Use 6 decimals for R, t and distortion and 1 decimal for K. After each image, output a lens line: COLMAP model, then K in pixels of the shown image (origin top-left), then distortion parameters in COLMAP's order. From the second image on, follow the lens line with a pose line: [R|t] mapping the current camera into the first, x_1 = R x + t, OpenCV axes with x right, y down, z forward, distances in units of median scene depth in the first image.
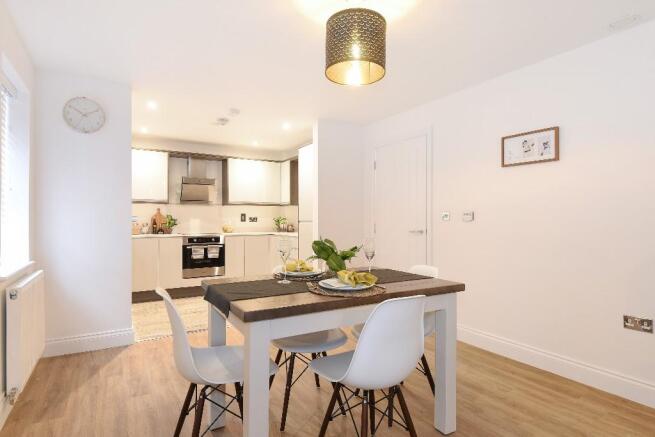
lens RADIAL K [[354.5, 0, 327.7], [0, 354.5, 213.2], [0, 0, 1]] dist [-0.000002, 0.001565]
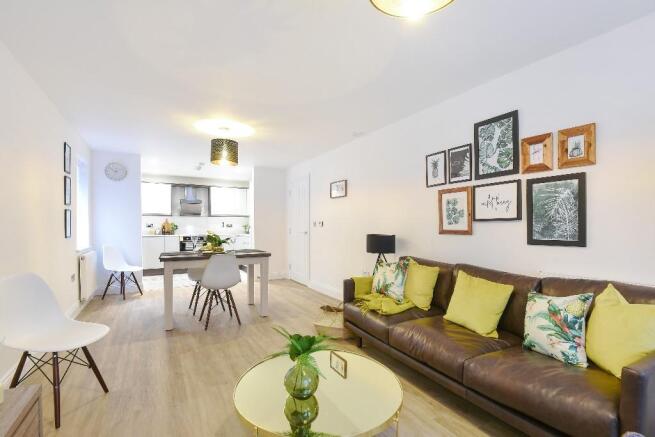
lens RADIAL K [[303.2, 0, 327.2], [0, 303.2, 225.7], [0, 0, 1]] dist [0.003530, -0.003793]
pose [[0.999635, 0.000225, -0.027010, 0.290626], [0.000218, 0.999866, 0.016378, -0.005499], [0.027010, -0.016378, 0.999501, -0.356916]]
